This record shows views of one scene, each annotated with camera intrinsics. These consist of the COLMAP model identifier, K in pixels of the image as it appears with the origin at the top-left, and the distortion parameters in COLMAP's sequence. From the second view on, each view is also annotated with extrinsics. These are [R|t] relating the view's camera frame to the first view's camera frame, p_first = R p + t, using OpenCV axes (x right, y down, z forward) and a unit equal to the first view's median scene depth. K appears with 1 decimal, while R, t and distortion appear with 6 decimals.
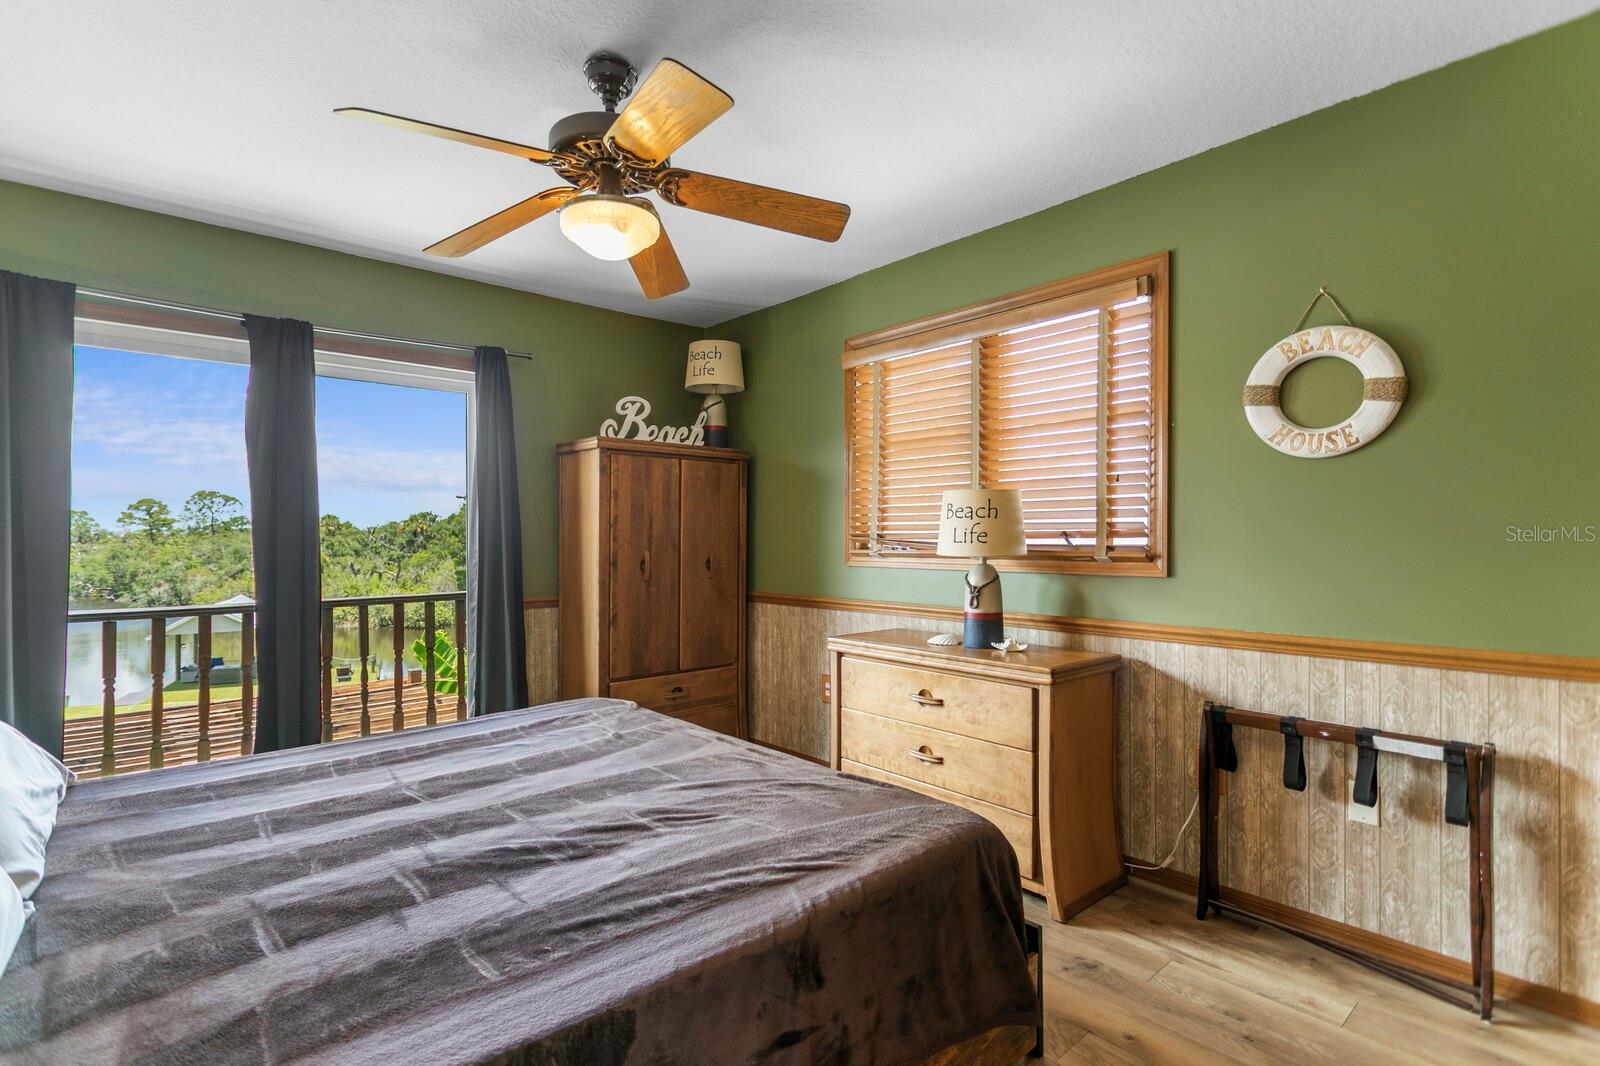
lens RADIAL K [[763.8, 0, 786.1], [0, 763.8, 532.5], [0, 0, 1]] dist [-0.000411, -0.000887]
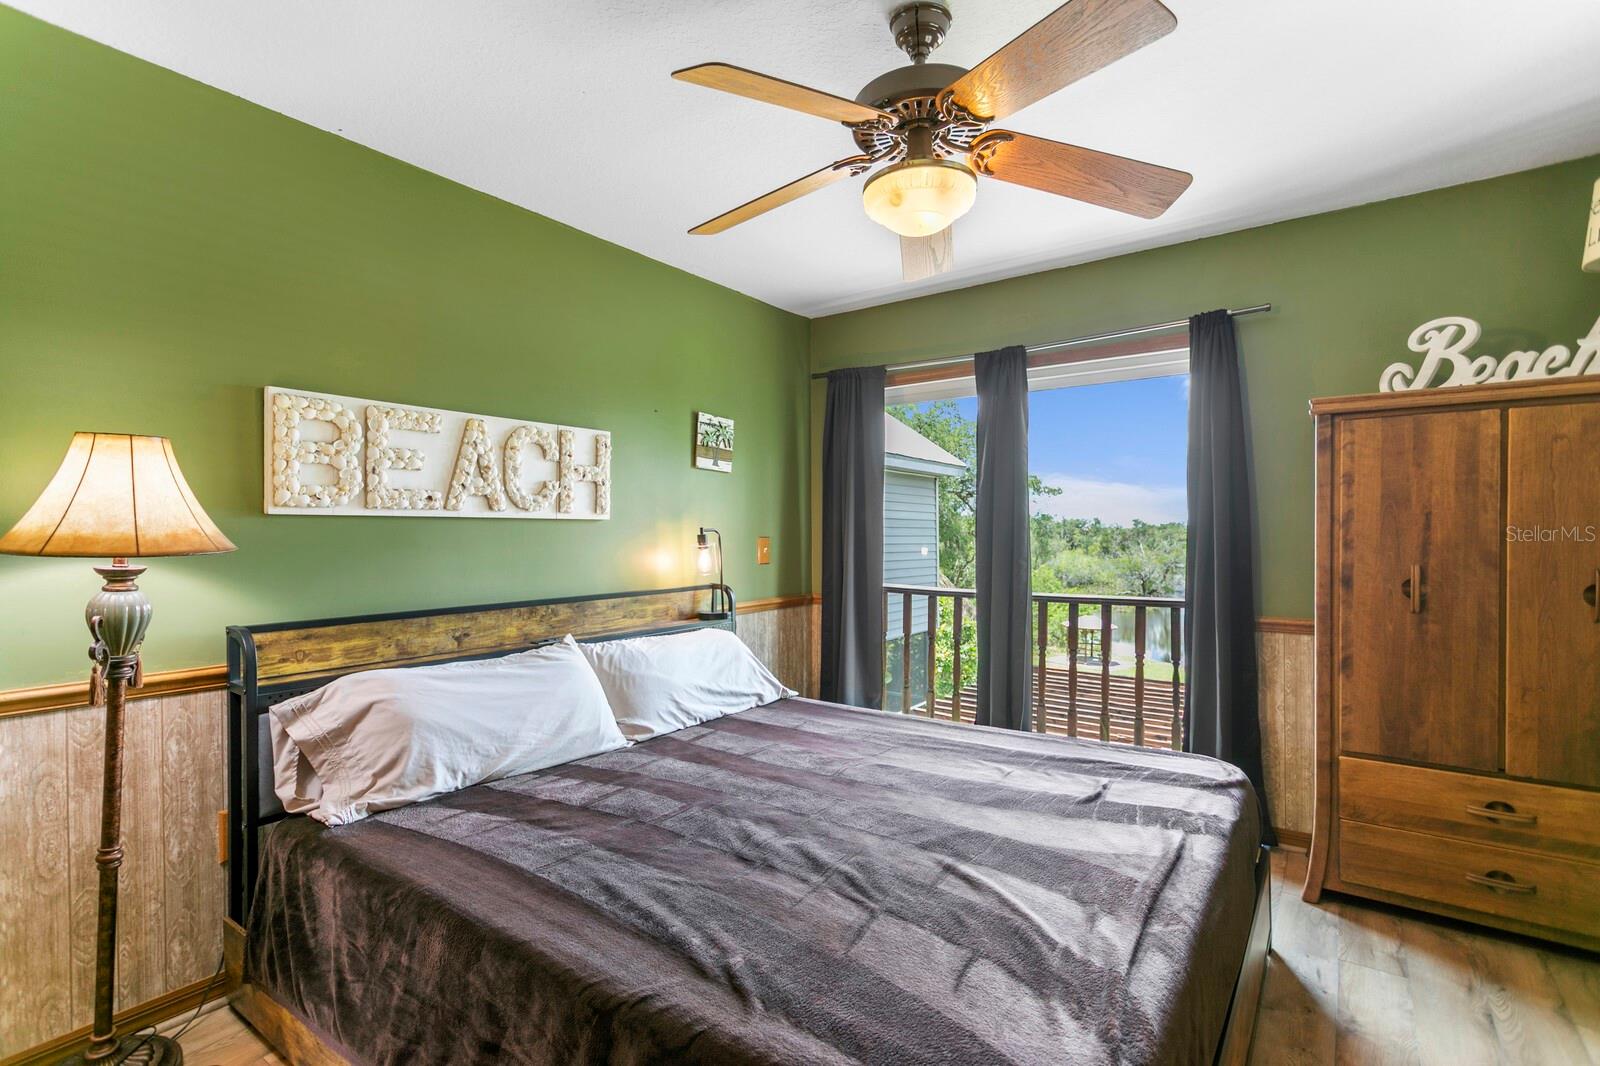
lens RADIAL K [[763.8, 0, 785.8], [0, 763.8, 538.7], [0, 0, 1]] dist [-0.000411, -0.000887]
pose [[0.206727, 0.008405, -0.978363, 0.312672], [0.007402, 0.999921, 0.010154, -0.007625], [0.978371, -0.009341, 0.206648, 0.351478]]
